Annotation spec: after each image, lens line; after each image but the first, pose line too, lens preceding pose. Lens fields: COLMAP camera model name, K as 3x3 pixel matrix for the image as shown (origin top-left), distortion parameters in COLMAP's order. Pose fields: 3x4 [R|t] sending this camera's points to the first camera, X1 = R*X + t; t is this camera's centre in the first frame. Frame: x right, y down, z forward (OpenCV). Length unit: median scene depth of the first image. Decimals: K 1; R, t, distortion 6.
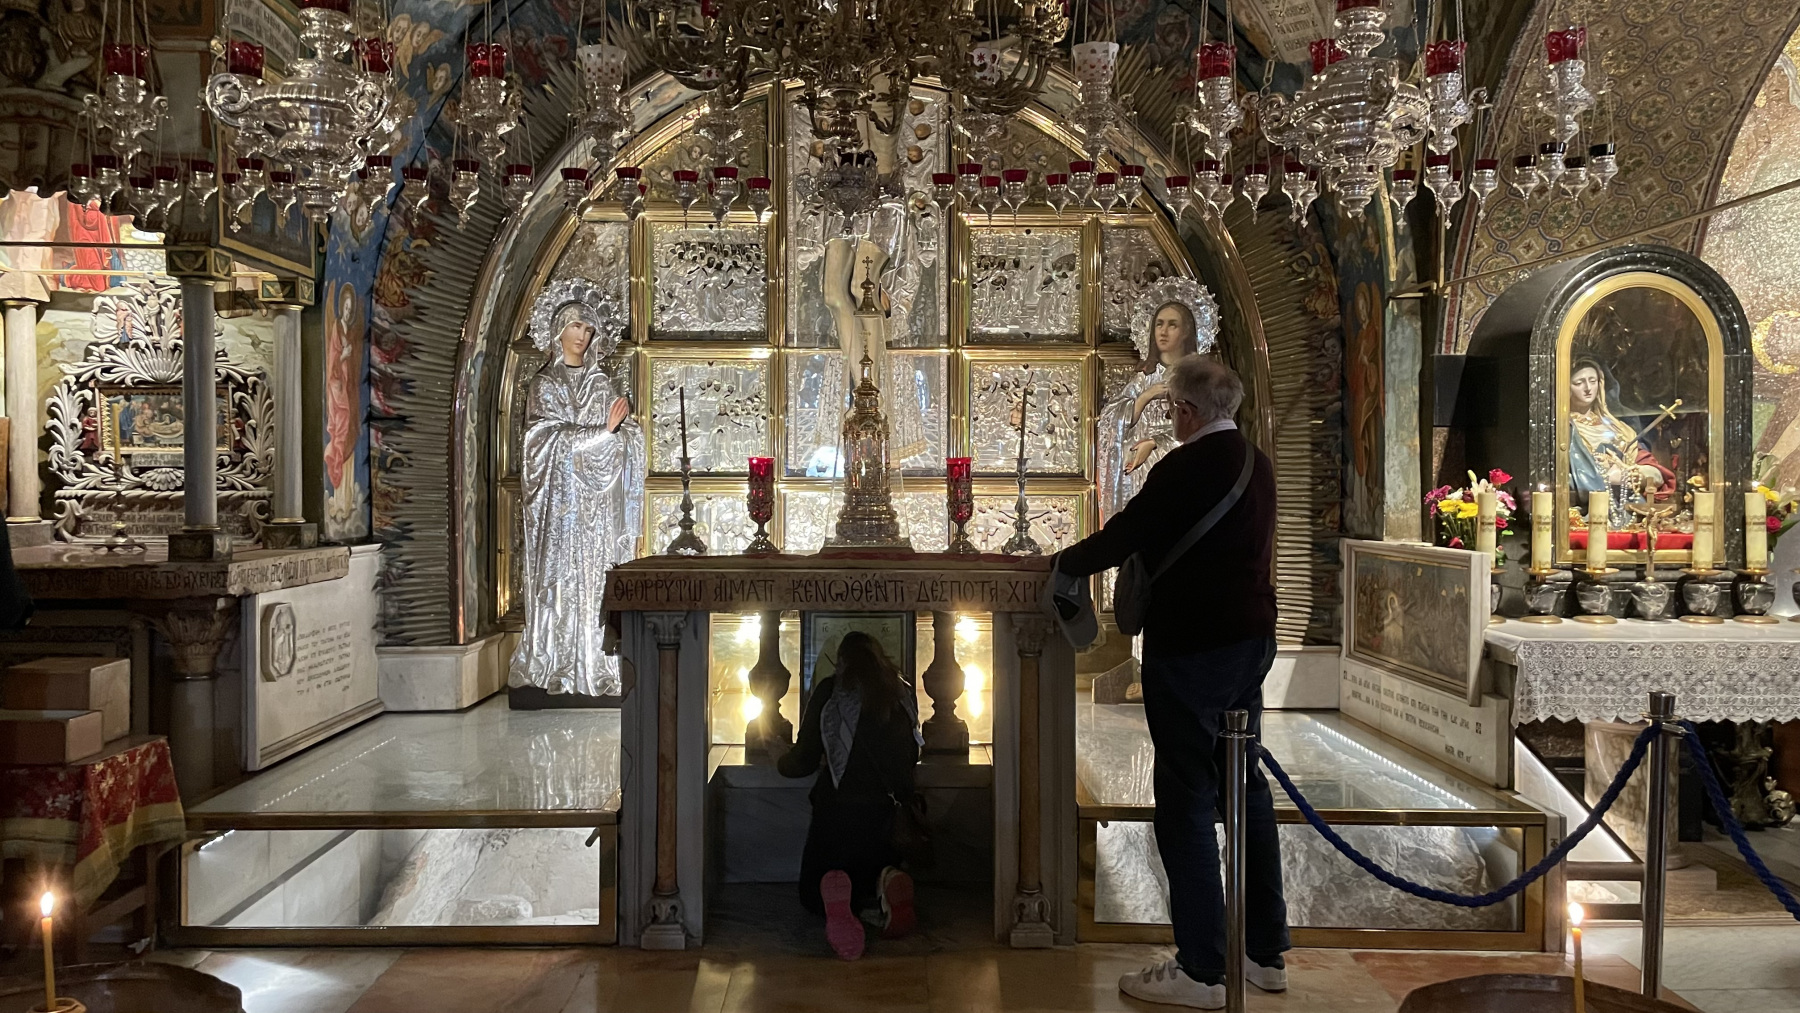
lens RADIAL K [[1366.1, 0, 895.6], [0, 1366.1, 482.6], [0, 0, 1]] dist [0.103267, -0.002773]
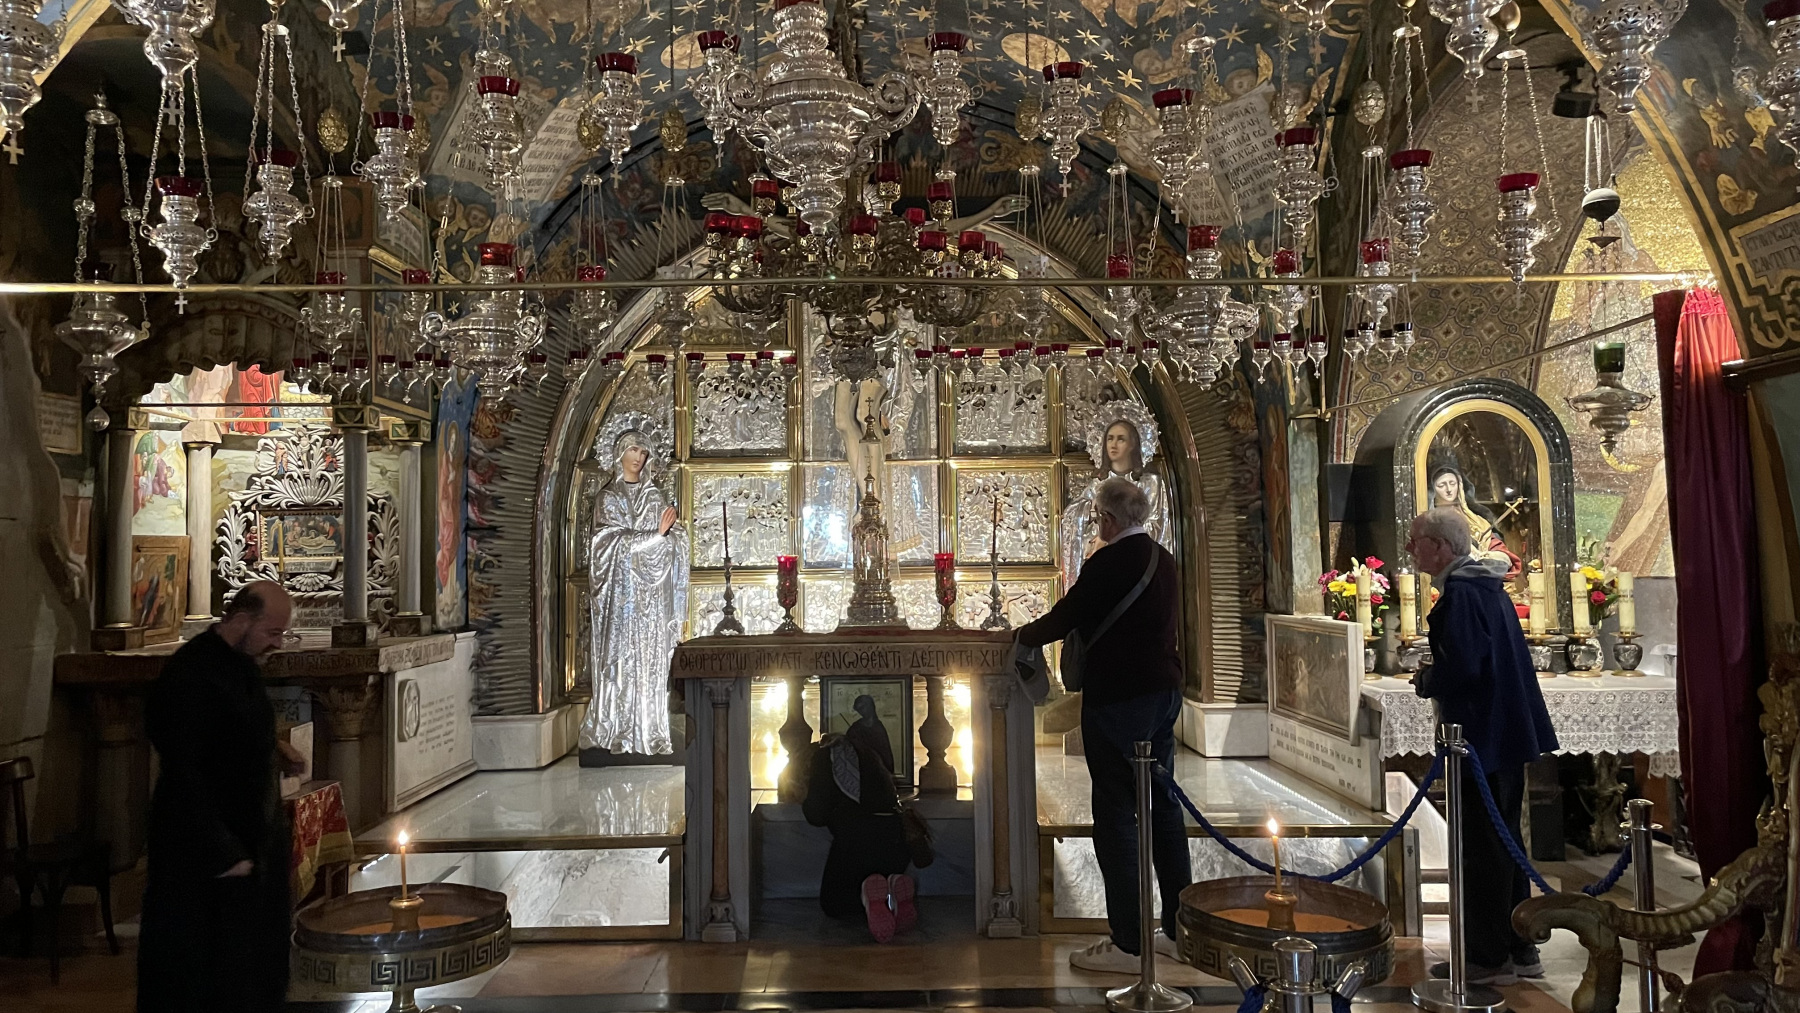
lens RADIAL K [[1366.1, 0, 895.6], [0, 1366.1, 482.6], [0, 0, 1]] dist [0.103267, -0.002773]
pose [[0.999839, -0.017212, -0.005159, 0.008183], [0.016881, 0.998147, -0.058465, -0.009750], [0.006156, 0.058369, 0.998276, -0.235835]]
